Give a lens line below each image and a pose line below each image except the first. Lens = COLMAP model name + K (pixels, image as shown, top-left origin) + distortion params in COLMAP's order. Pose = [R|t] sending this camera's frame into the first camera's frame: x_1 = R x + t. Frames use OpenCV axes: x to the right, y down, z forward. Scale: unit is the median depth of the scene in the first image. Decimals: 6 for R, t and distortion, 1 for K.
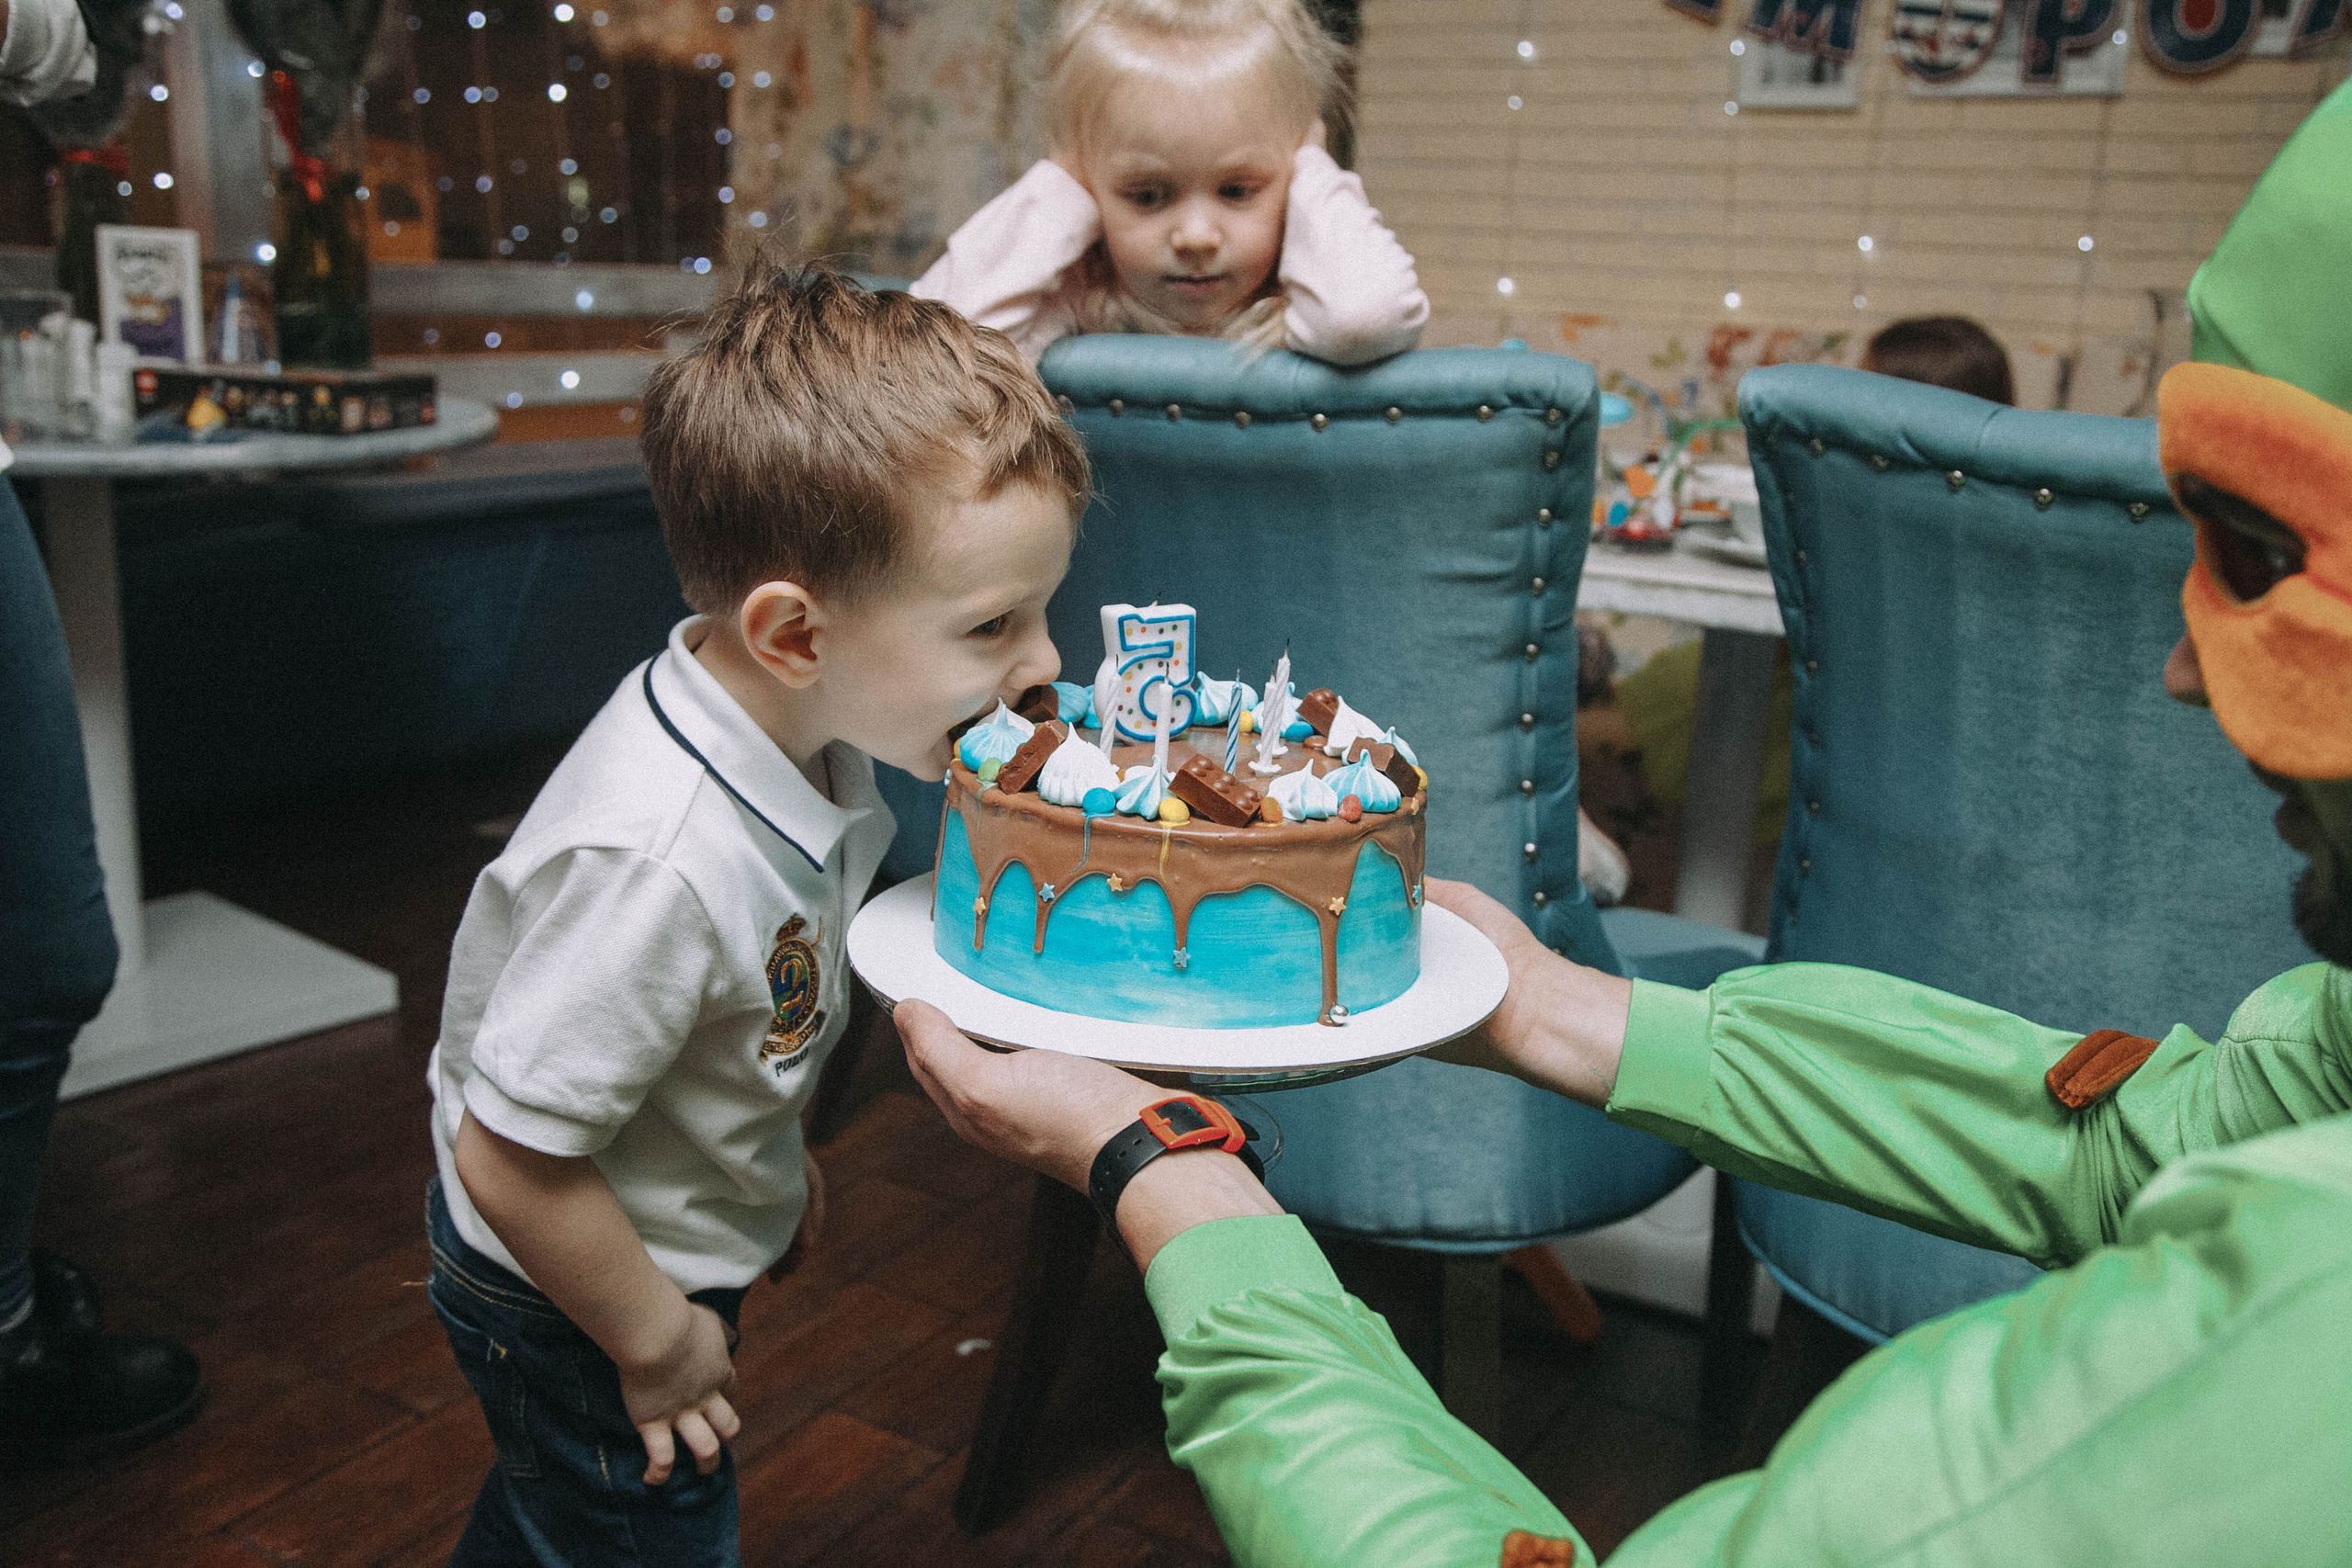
lens RADIAL K [[2152.0, 0, 1266.6], [0, 2152.0, 846.1], [0, 0, 1]] dist [0.027749, 0.021315]
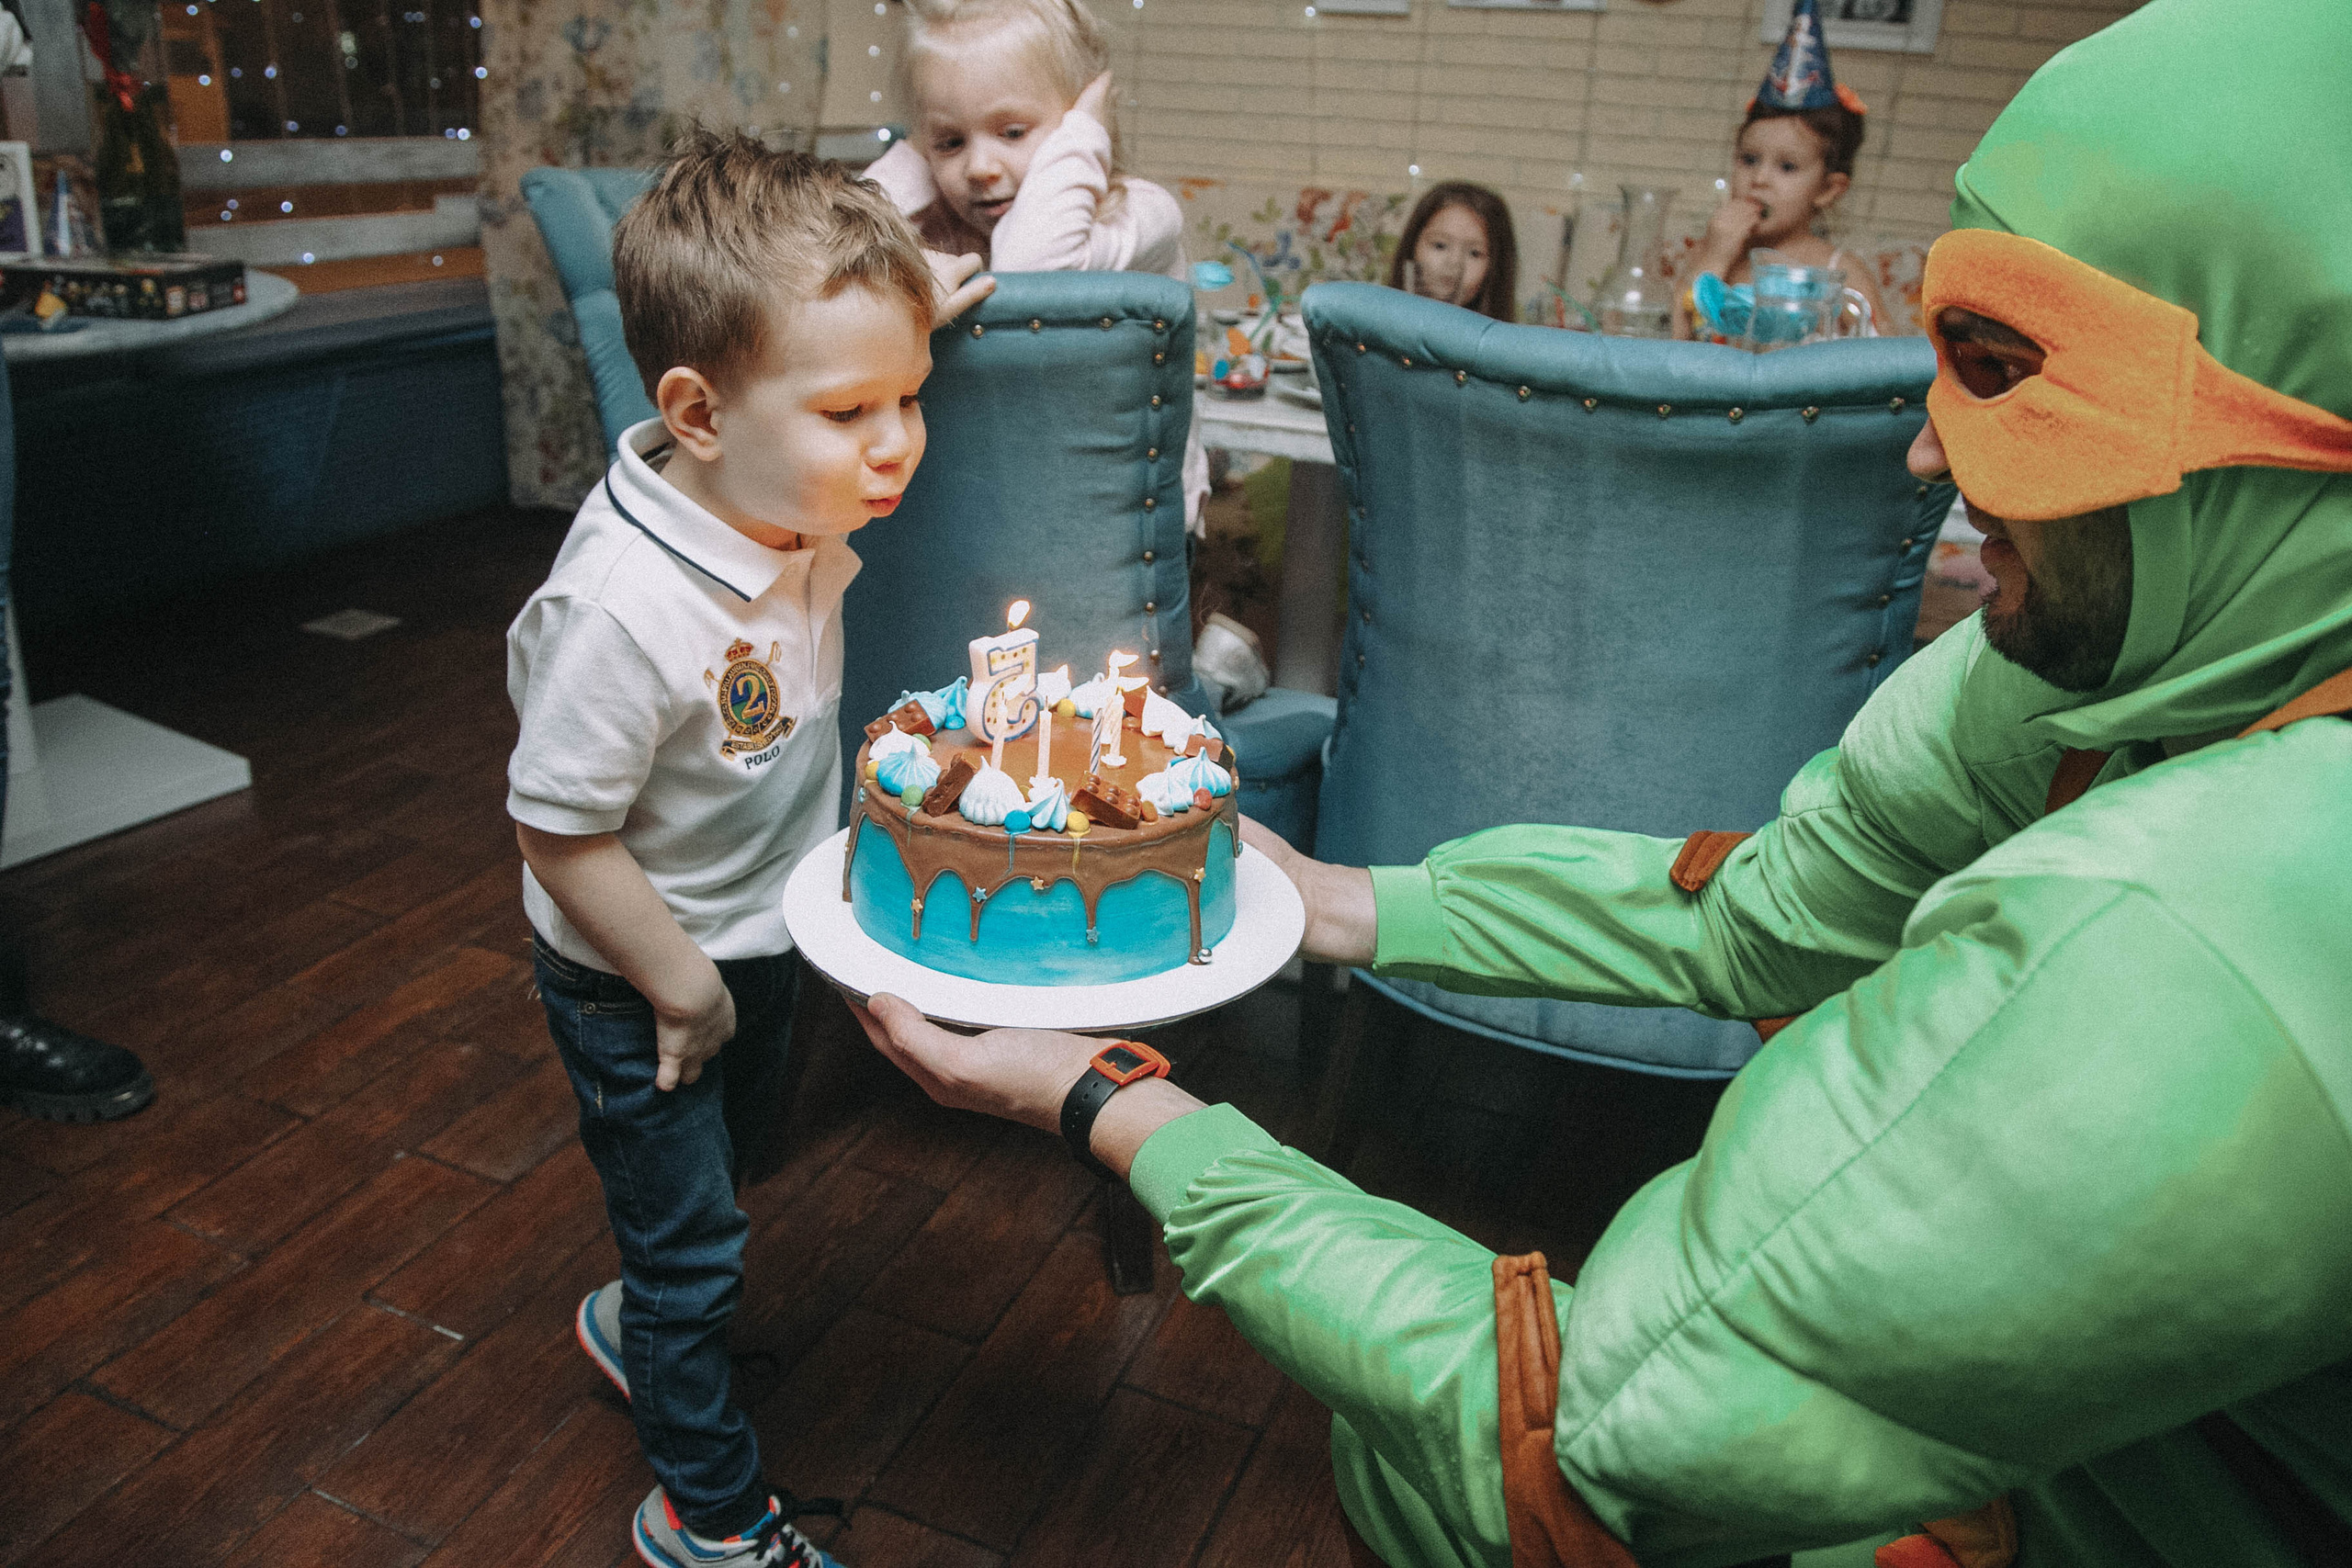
lens RADIAL K [[1714.8, 0, 1175.1], [0, 1714.8, 792.5], [0, 0, 1]] dist [-0.059656, 0.038629]
pose [[0.991916, -0.040837, 0.120144, 0.004756], [0.027340, 0.993342, 0.111915, -0.020692], [-0.123914, -0.107725, 0.986428, -0.020297]]
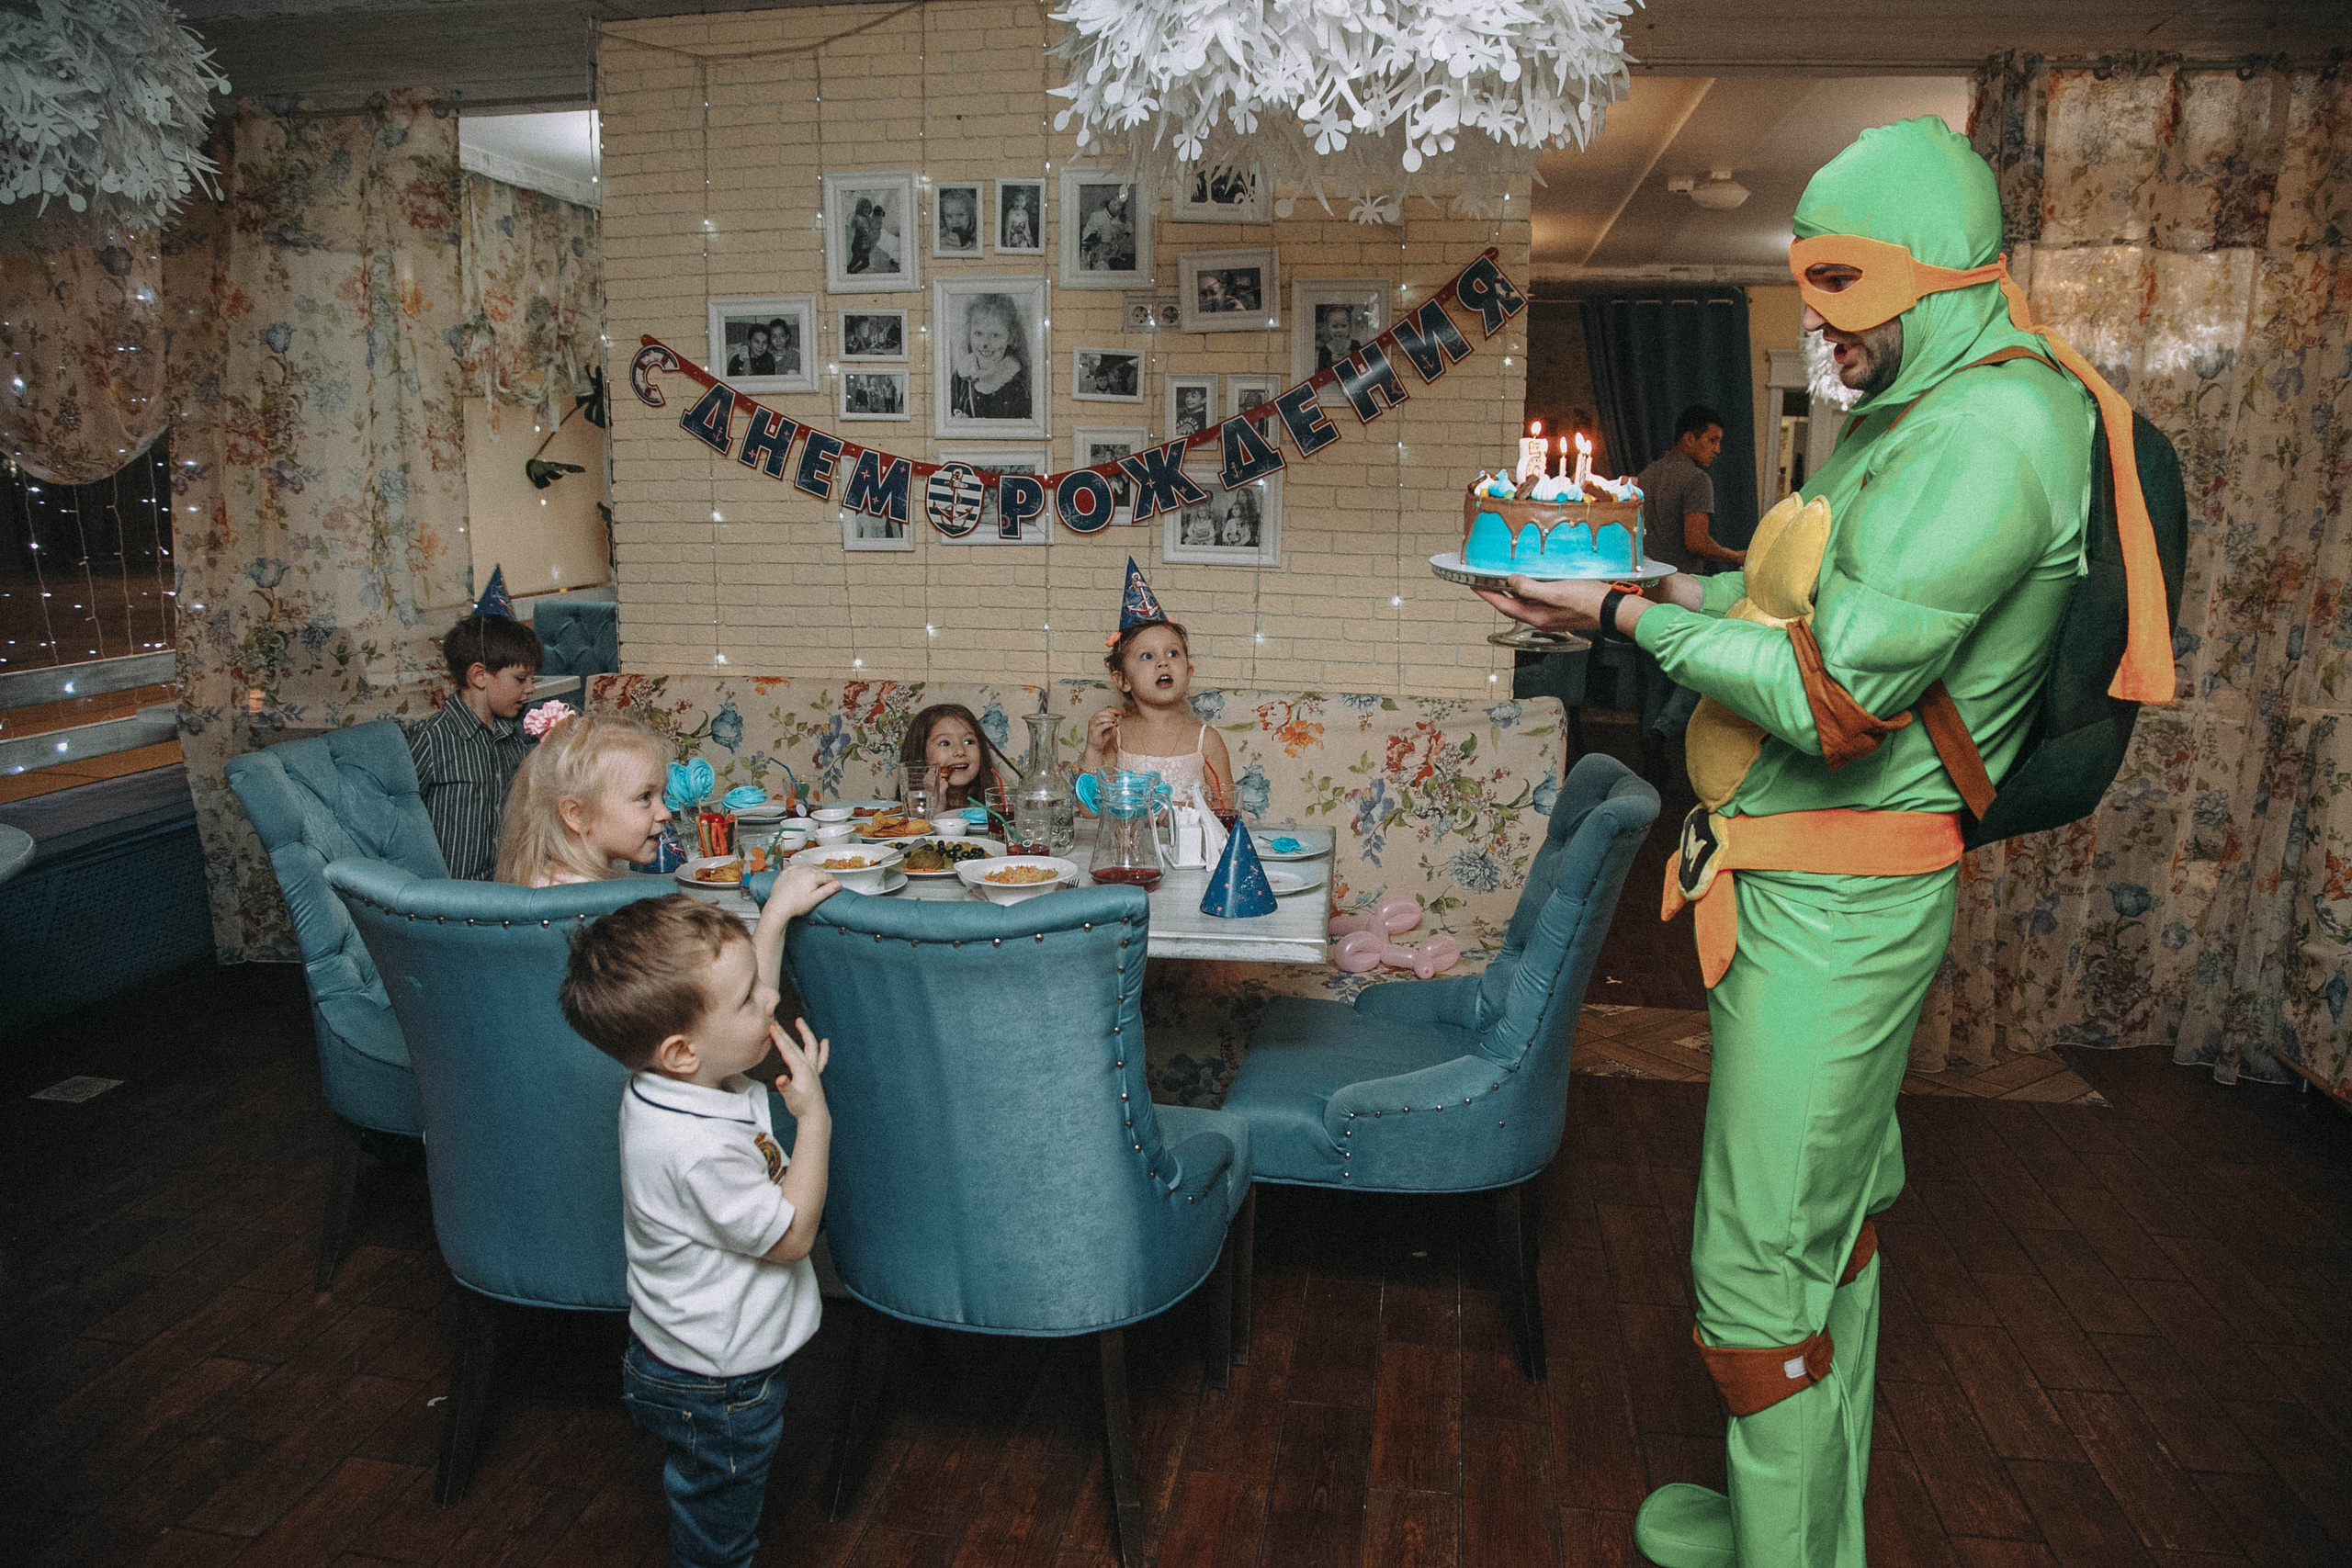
lens RADIAL K [[1714.8, 0, 1175.1], [0, 1714.8, 792.5], [0, 0, 1]] dist [-0.059656, 0.038629]
pose [[0.951930, -0.111682, 0.285229, 0.261719], [0.128321, 0.990915, -0.040267, -0.296972], [-0.278141, 0.074933, 0.957613, -1.334174]]
